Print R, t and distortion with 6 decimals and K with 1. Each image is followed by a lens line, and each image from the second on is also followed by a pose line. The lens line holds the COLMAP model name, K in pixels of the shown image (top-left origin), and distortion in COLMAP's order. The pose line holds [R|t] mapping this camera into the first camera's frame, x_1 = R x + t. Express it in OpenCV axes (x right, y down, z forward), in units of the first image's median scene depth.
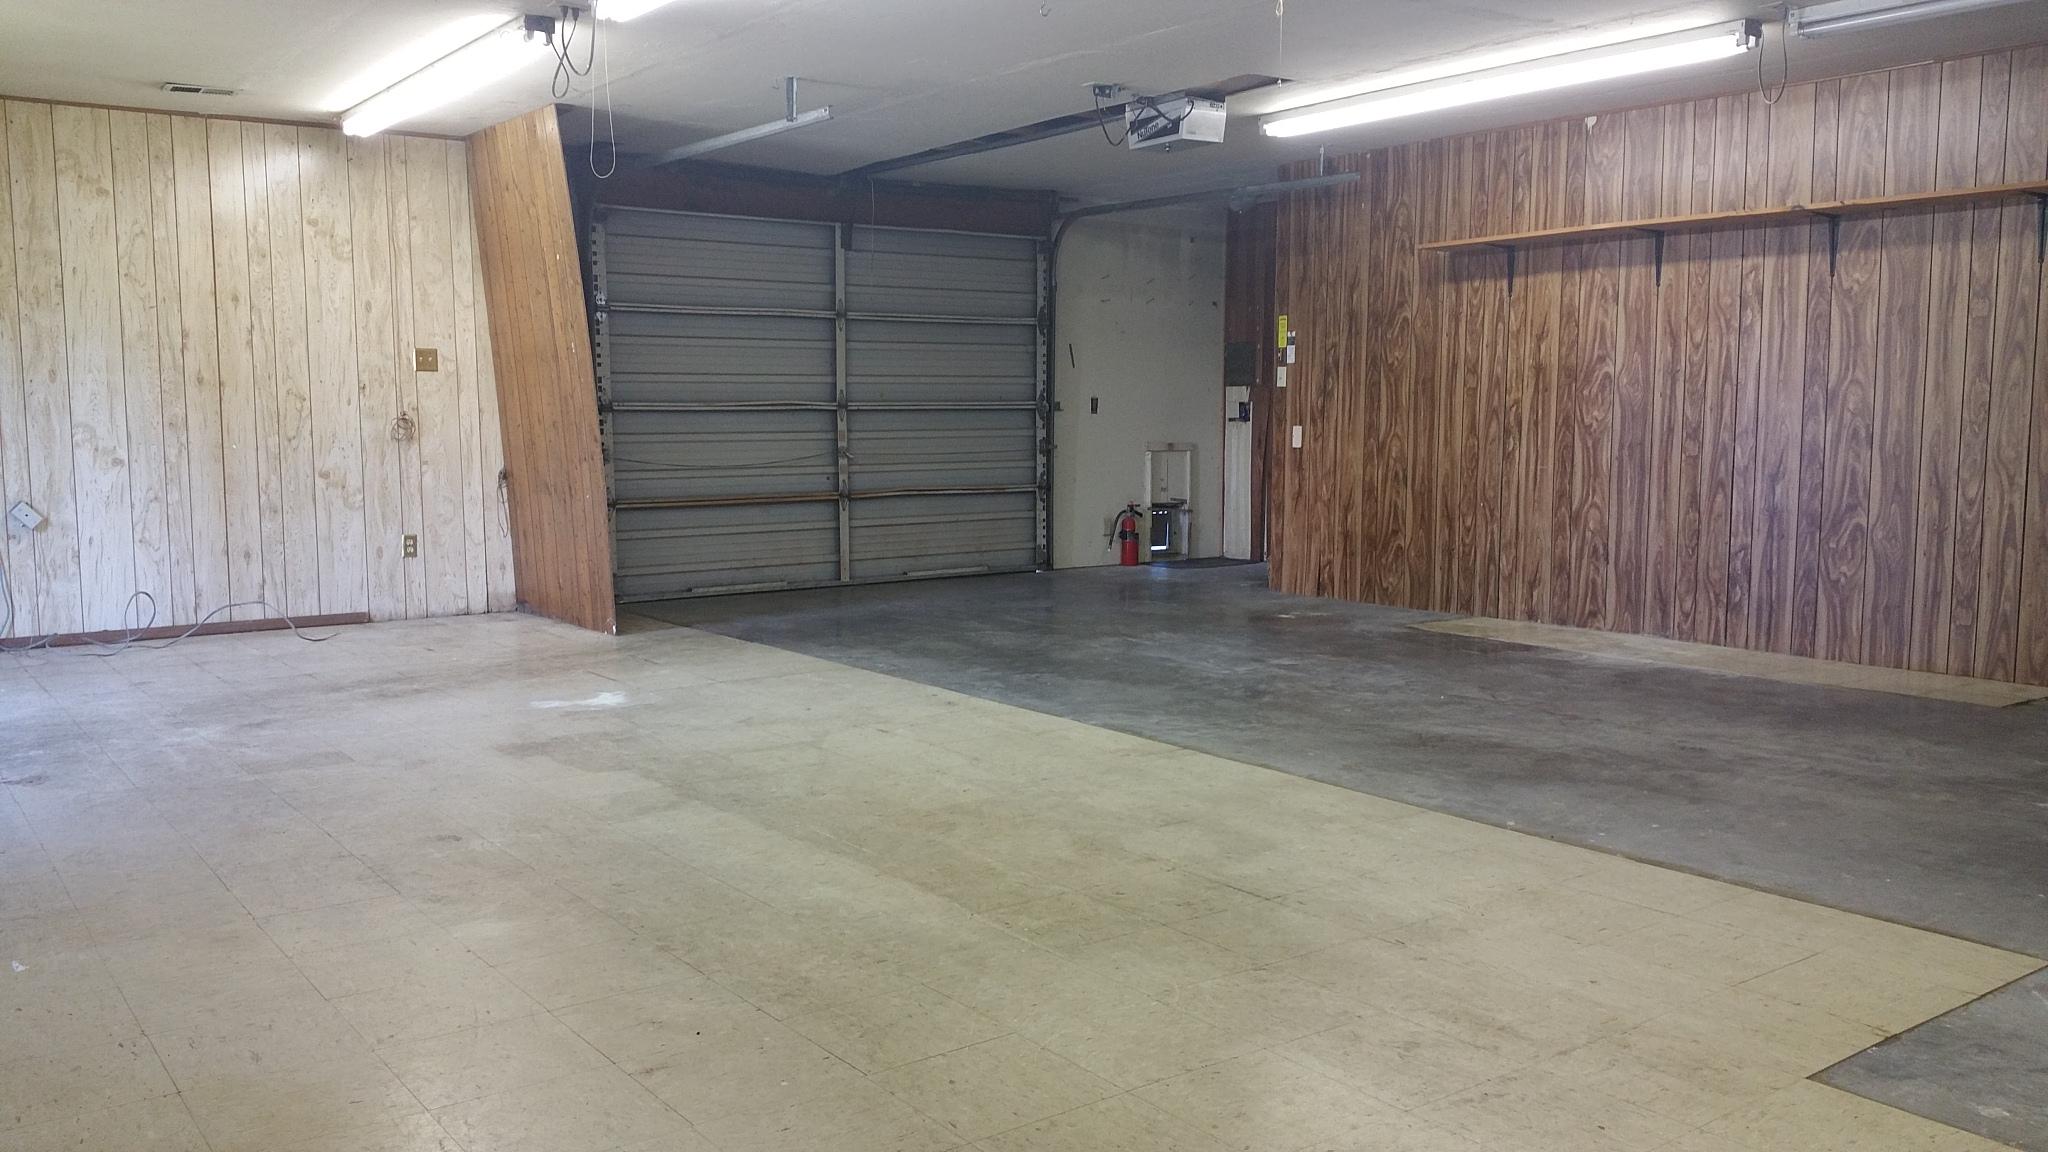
lens RADIAL K [[1665.8, 0, 1024.0], [0, 1665.8, 576.0], [0, 0, 1]] dist [0.141070, -0.331974]
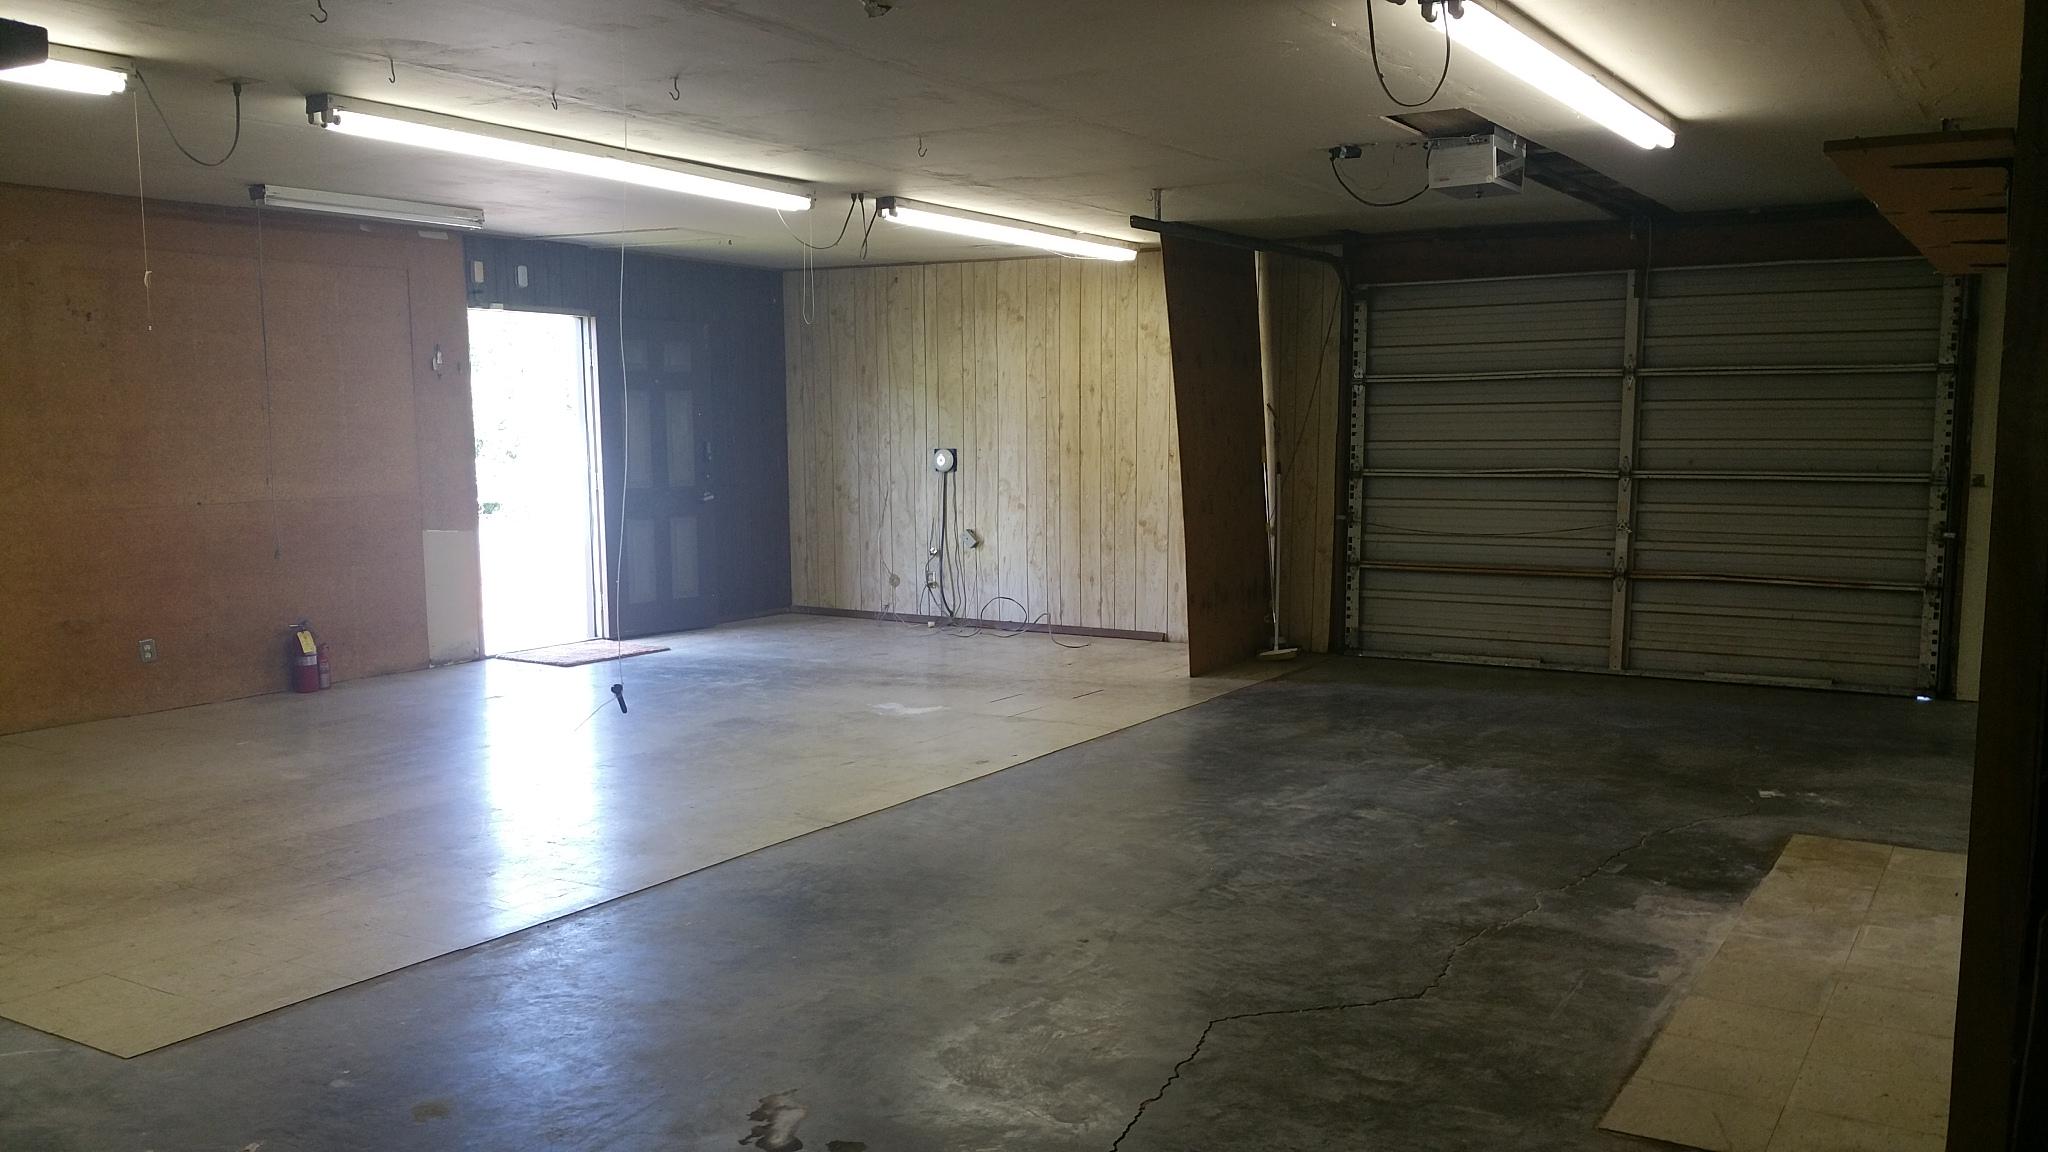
lens RADIAL K [[1665.8, 0, 1024.0], [0, 1665.8, 576.0], [0, 0, 1]] dist [0.141070, -0.331974]
pose [[0.360658, 0.086703, -0.928659, 0.677573], [-0.091515, 0.994155, 0.057276, -0.077420], [0.928198, 0.064329, 0.366485, 0.417025]]
